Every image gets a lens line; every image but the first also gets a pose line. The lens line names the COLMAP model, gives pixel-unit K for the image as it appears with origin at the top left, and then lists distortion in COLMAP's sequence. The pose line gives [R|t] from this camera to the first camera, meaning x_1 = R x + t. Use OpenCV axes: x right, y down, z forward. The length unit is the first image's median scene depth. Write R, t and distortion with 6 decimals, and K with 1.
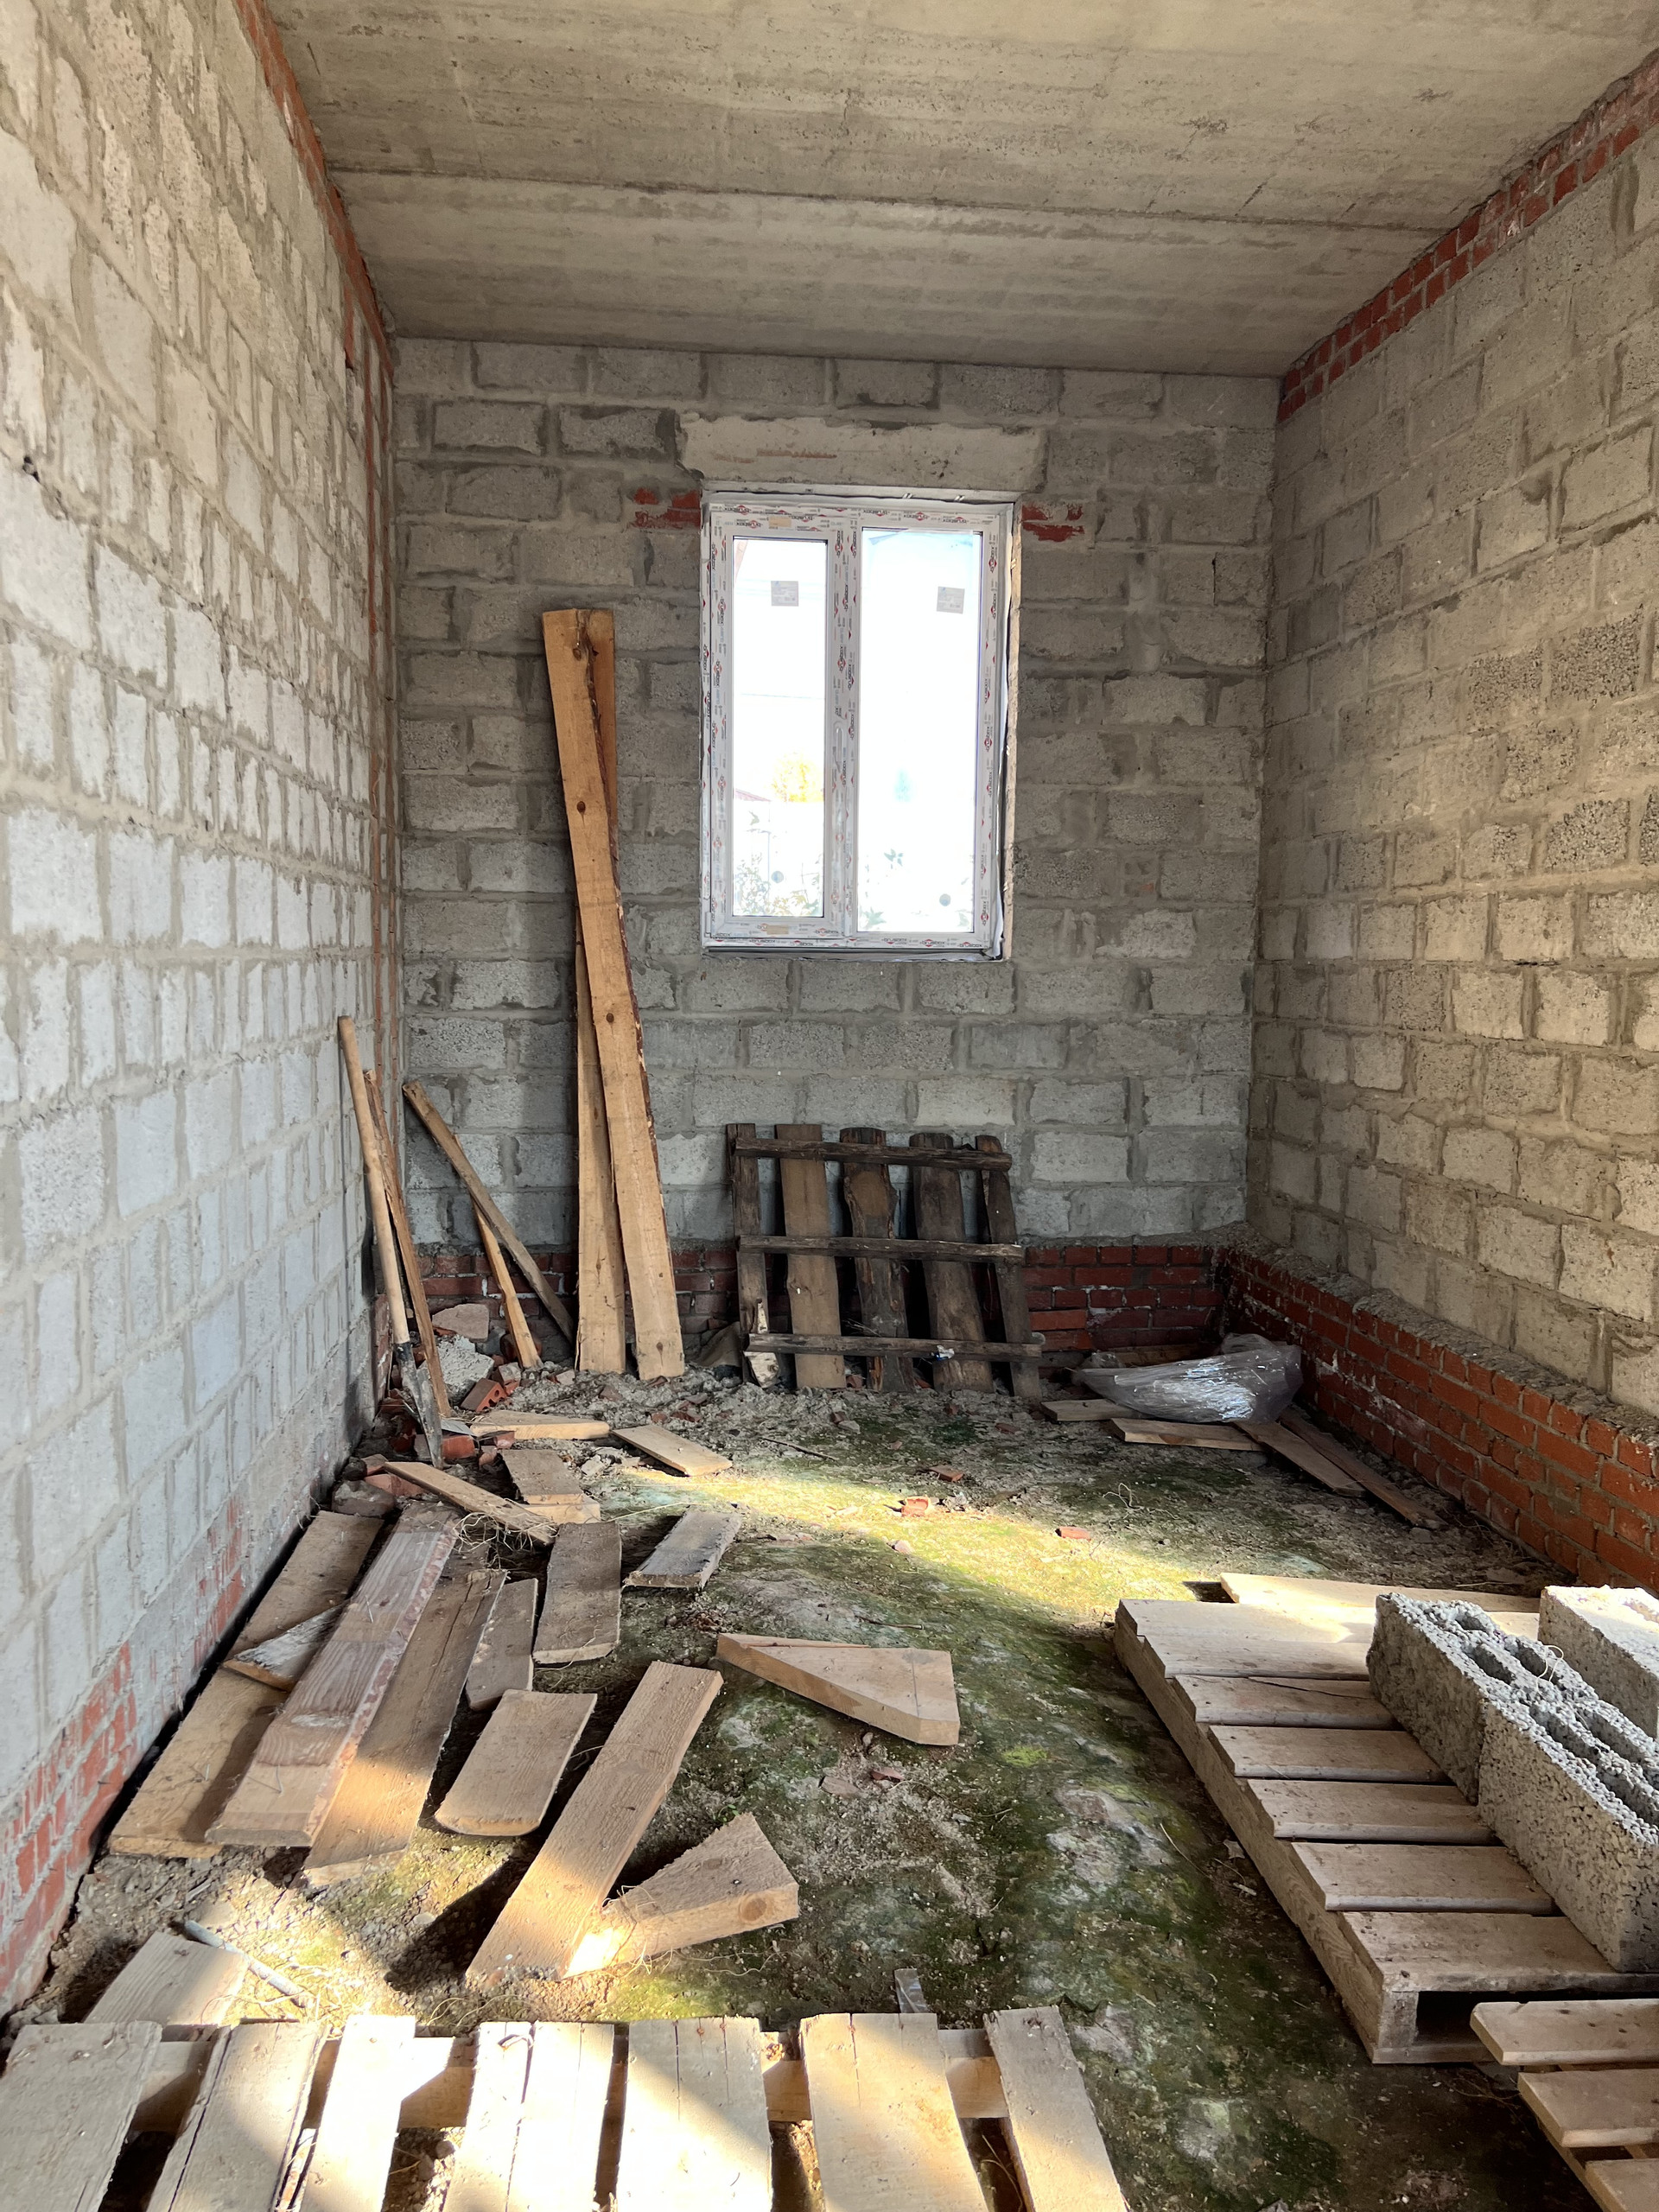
lens RADIAL K [[1554.2, 0, 829.5], [0, 1554.2, 1106.0], [0, 0, 1]] dist [0.104819, -0.177573]
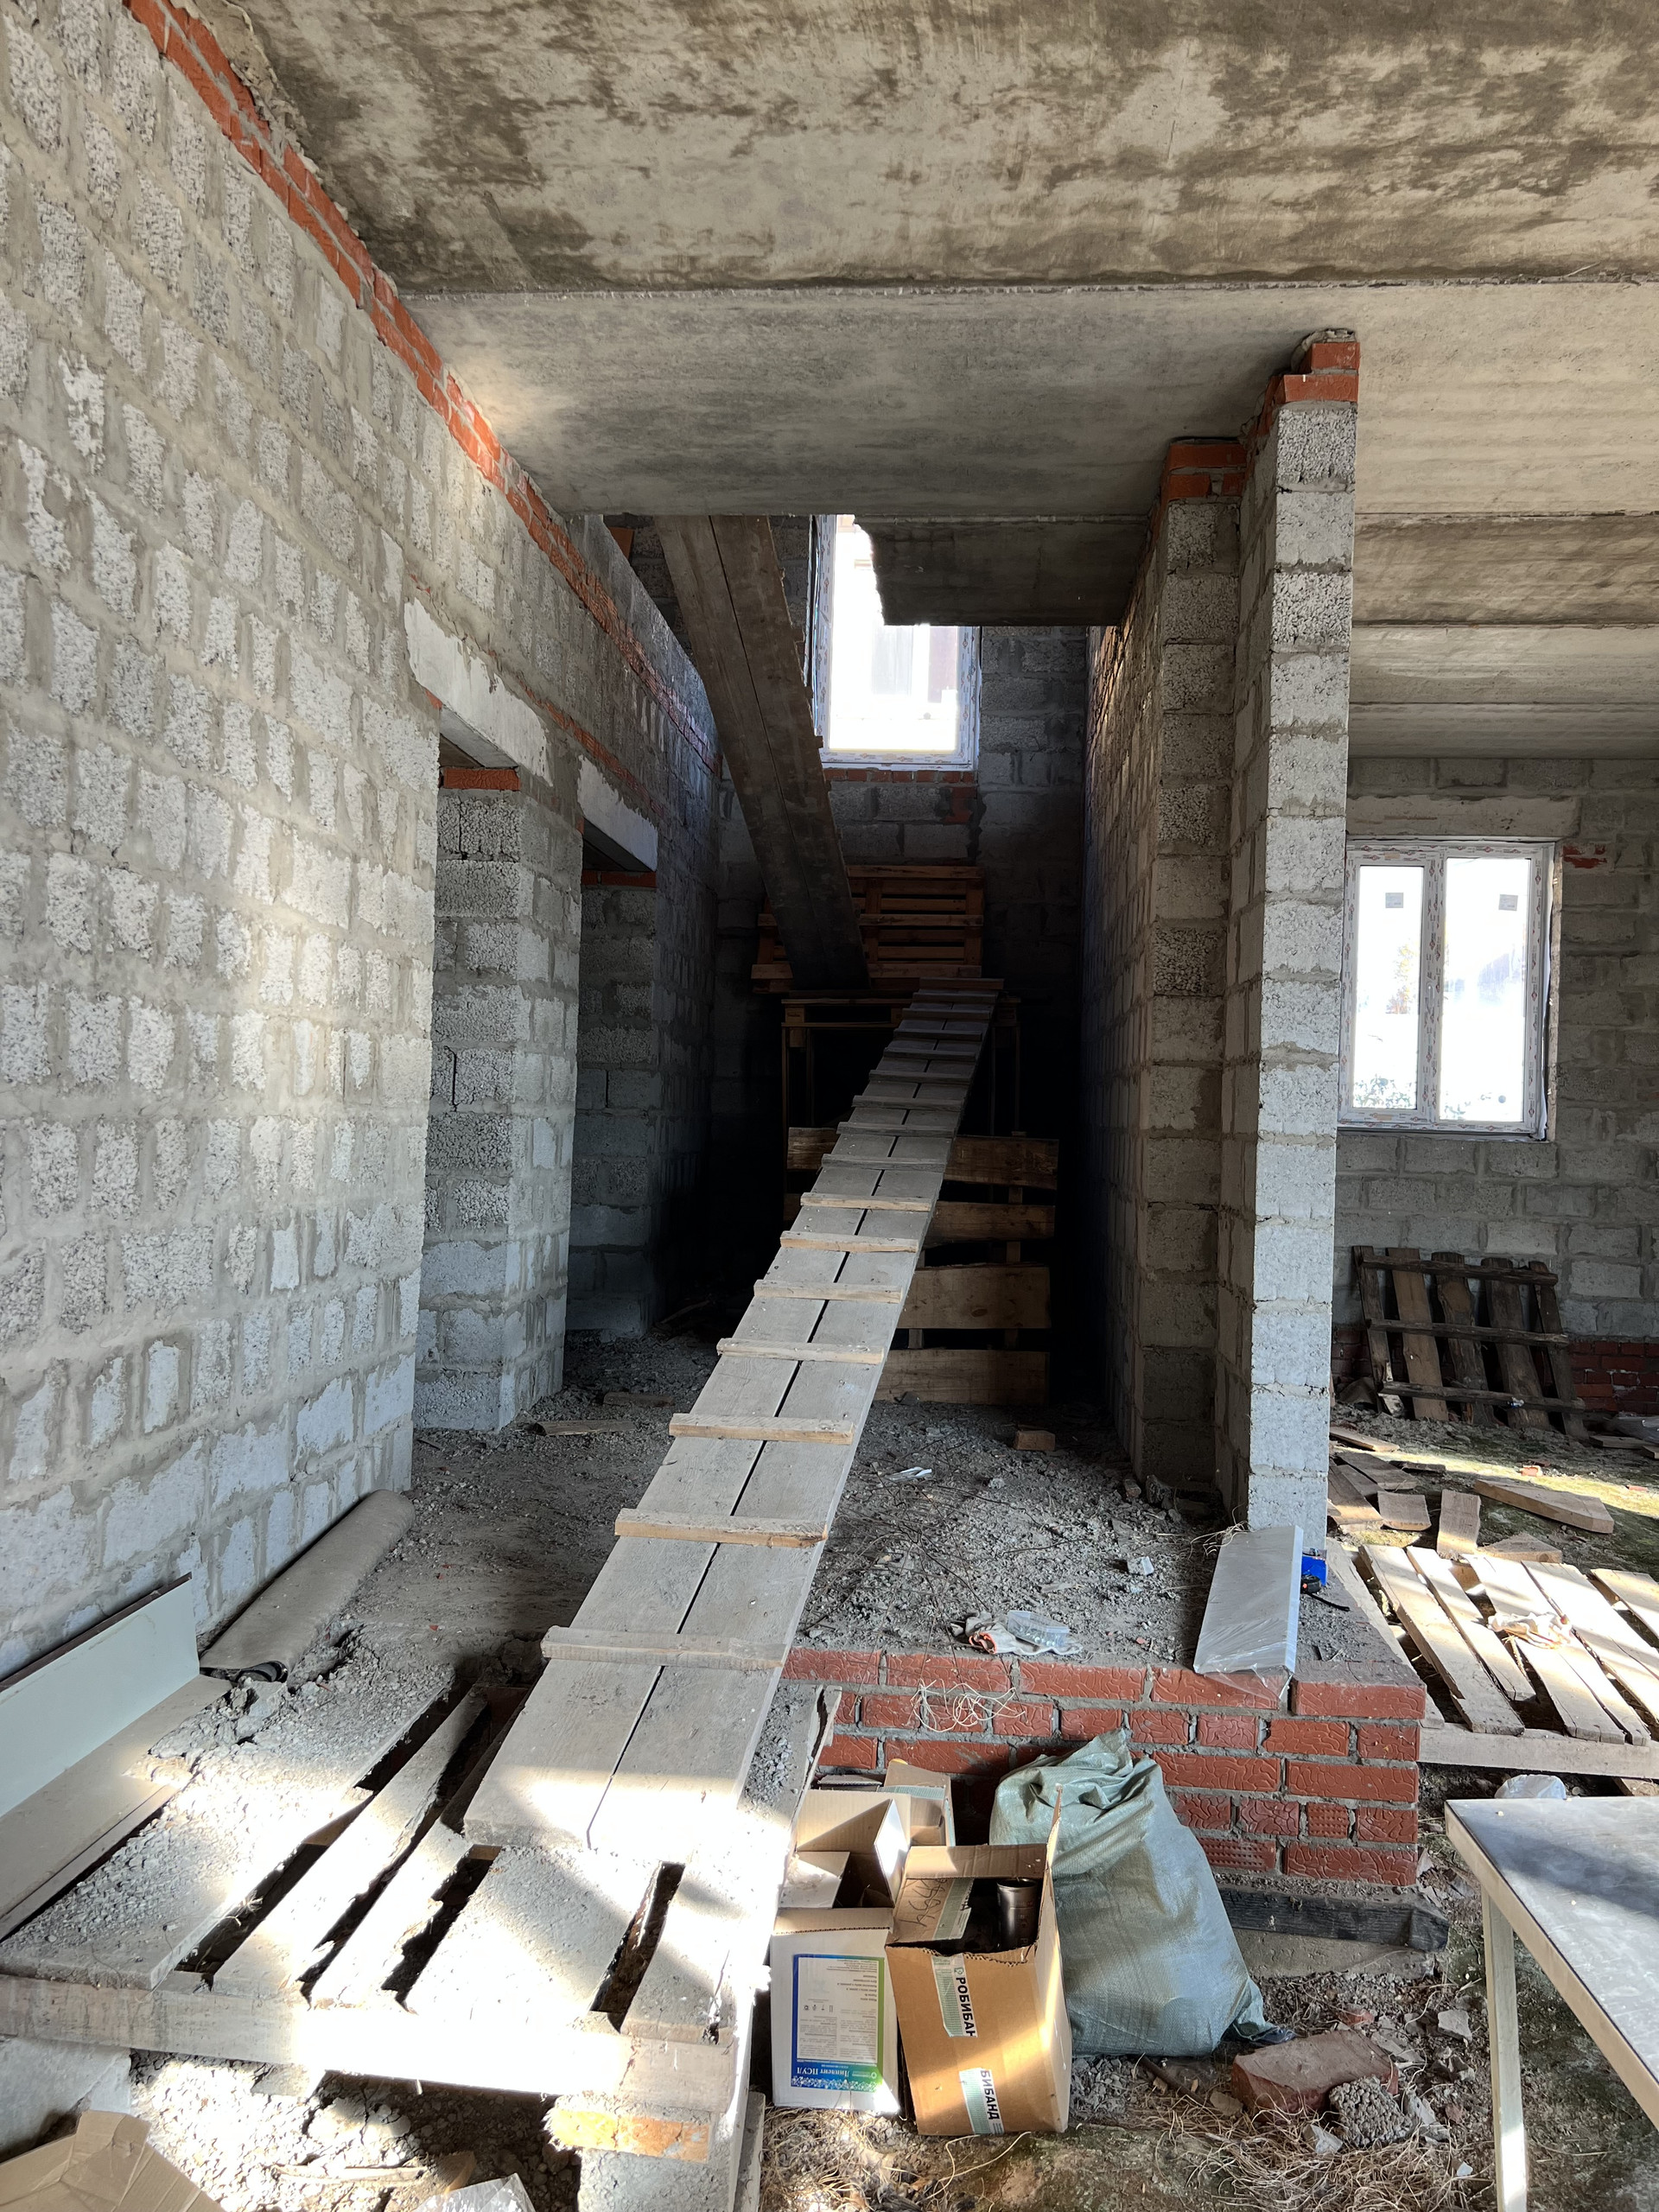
lens RADIAL K [[1667.9, 0, 818.8], [0, 1667.9, 1108.7], [0, 0, 1]] dist [0.049580, -0.054456]
pose [[0.981493, 0.021548, -0.190280, -0.265662], [-0.041052, 0.994224, -0.099162, 0.061343], [0.187044, 0.105138, 0.976709, -0.687150]]
